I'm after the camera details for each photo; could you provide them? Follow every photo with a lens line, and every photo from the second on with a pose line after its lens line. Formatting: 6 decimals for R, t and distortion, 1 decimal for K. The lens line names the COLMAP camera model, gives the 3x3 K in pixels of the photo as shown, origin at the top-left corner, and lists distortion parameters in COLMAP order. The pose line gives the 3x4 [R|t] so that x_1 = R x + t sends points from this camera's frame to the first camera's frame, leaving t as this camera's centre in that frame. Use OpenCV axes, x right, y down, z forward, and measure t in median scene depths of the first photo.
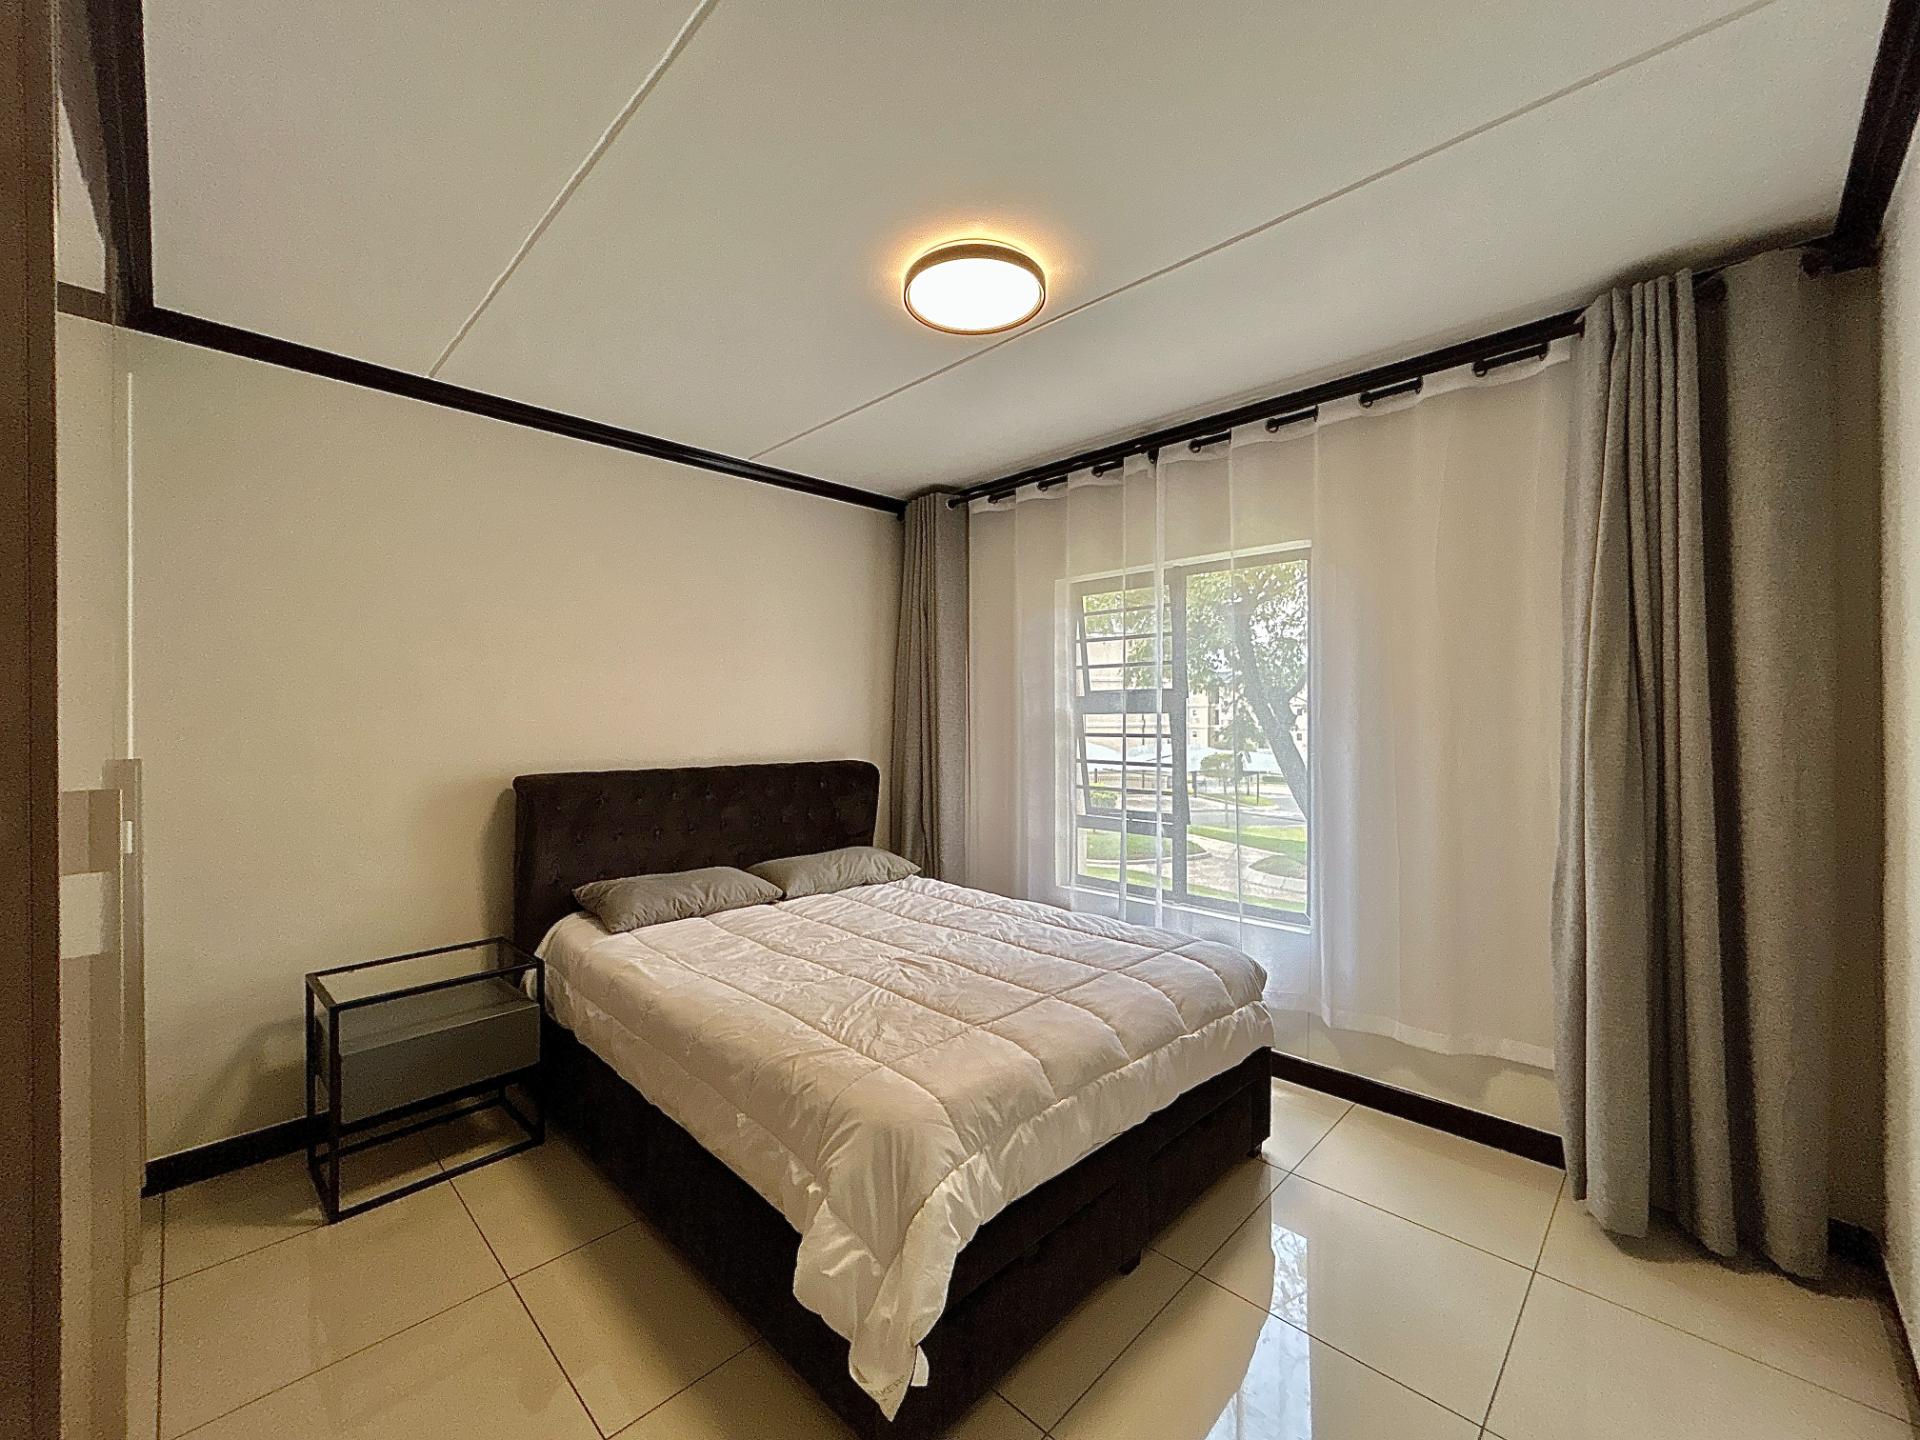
lens RADIAL K [[767.6, 0, 958.1], [0, 767.6, 718.6], [0, 0, 1]] dist [-0.000321, 0.000004]
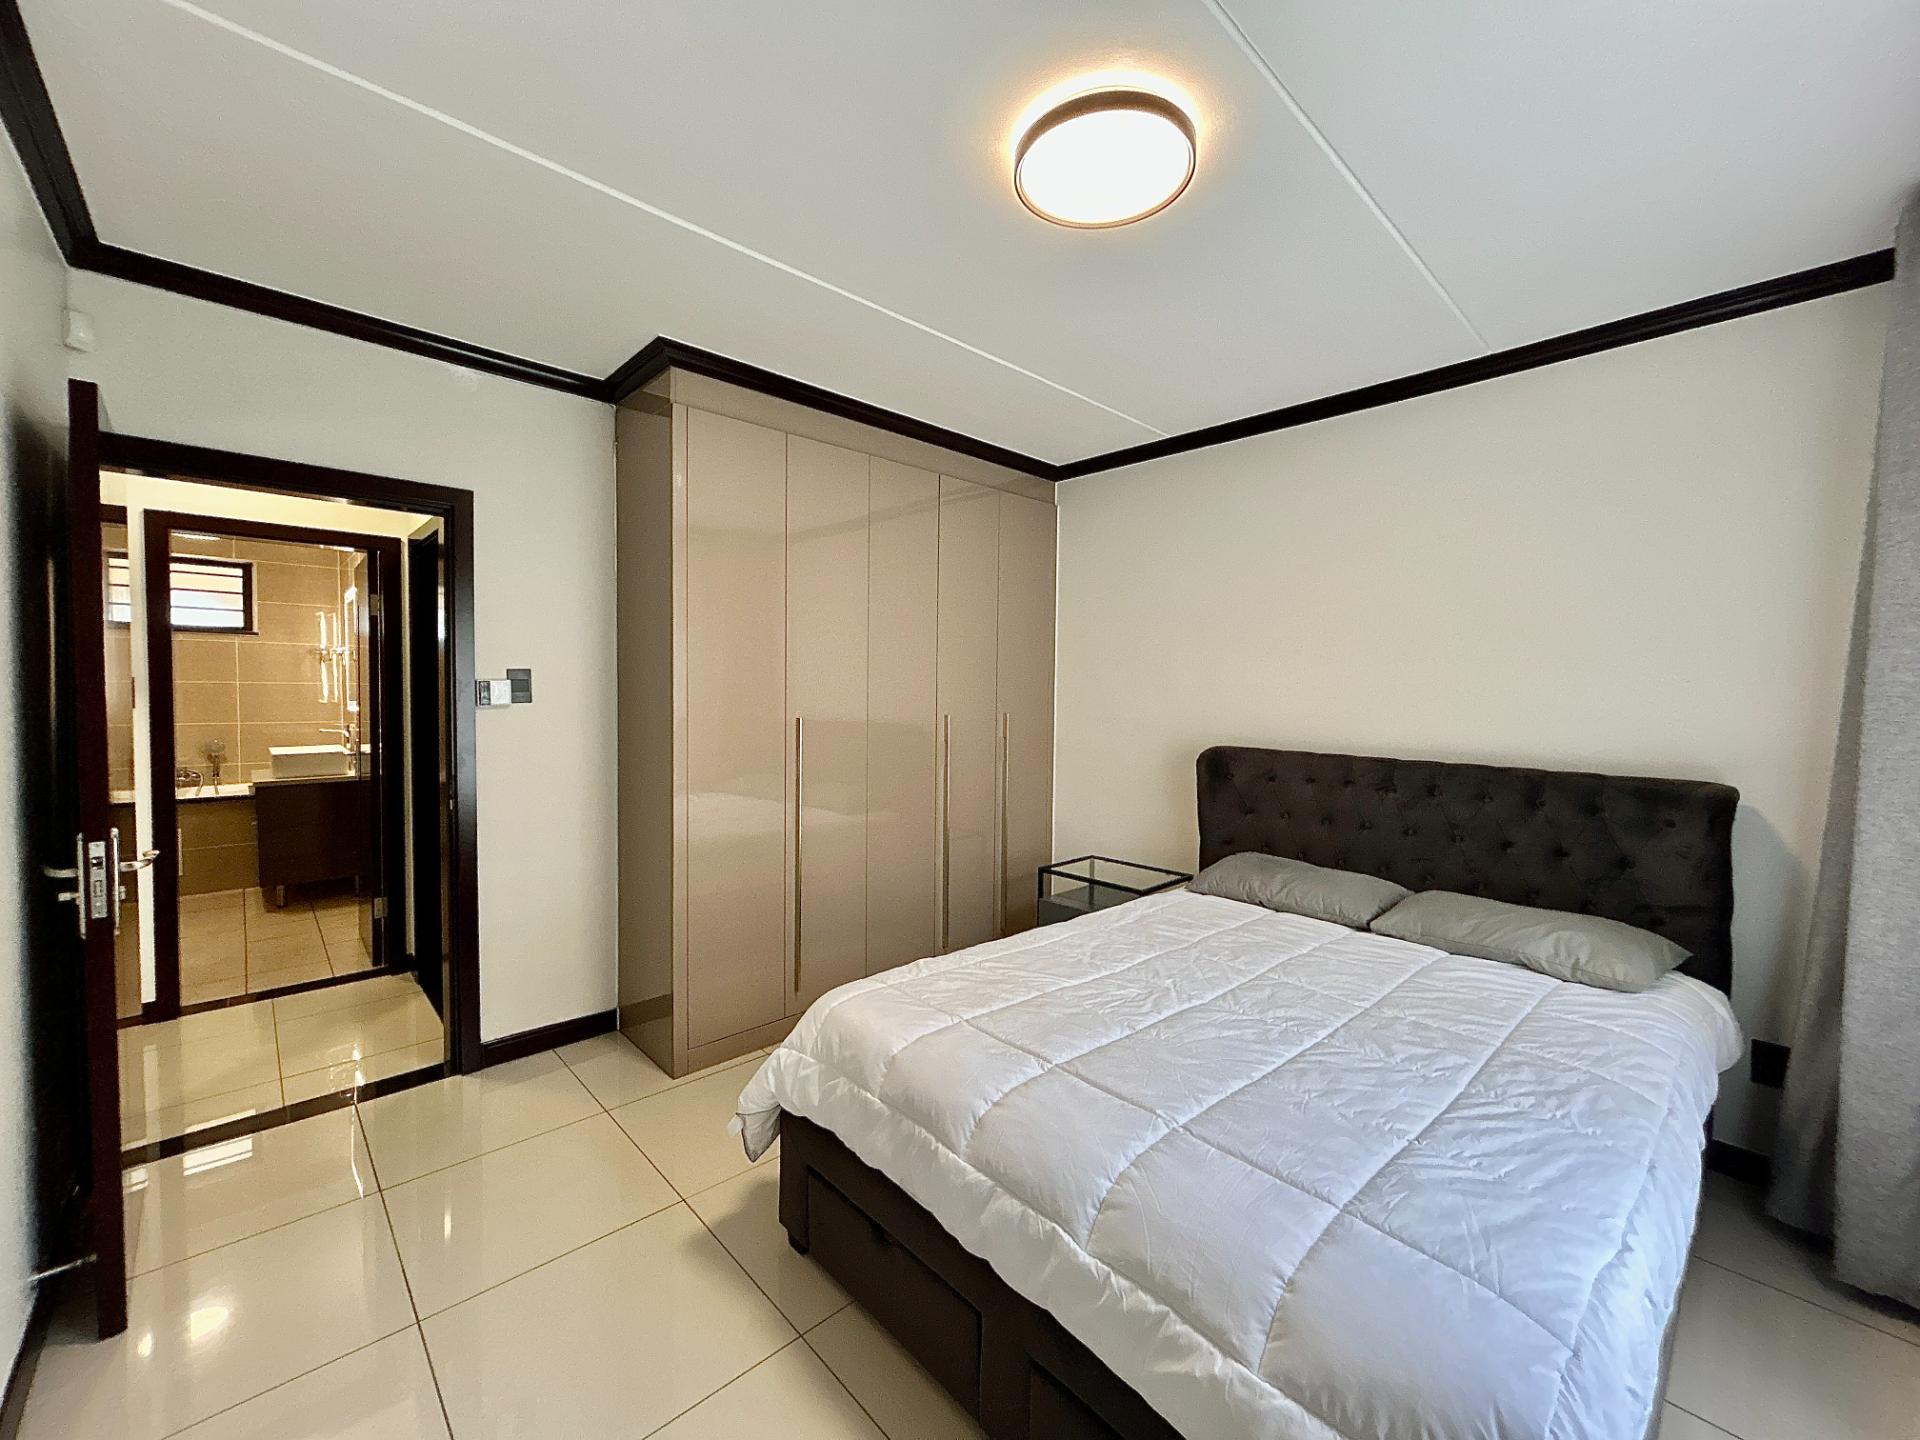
lens RADIAL K [[767.6, 0, 958.1], [0, 767.6, 718.6], [0, 0, 1]] dist [-0.000321, 0.000004]
pose [[-0.042703, 0.037062, -0.998400, 0.698192], [-0.015964, 0.999159, 0.037773, -0.004773], [0.998960, 0.017551, -0.042075, 0.749704]]
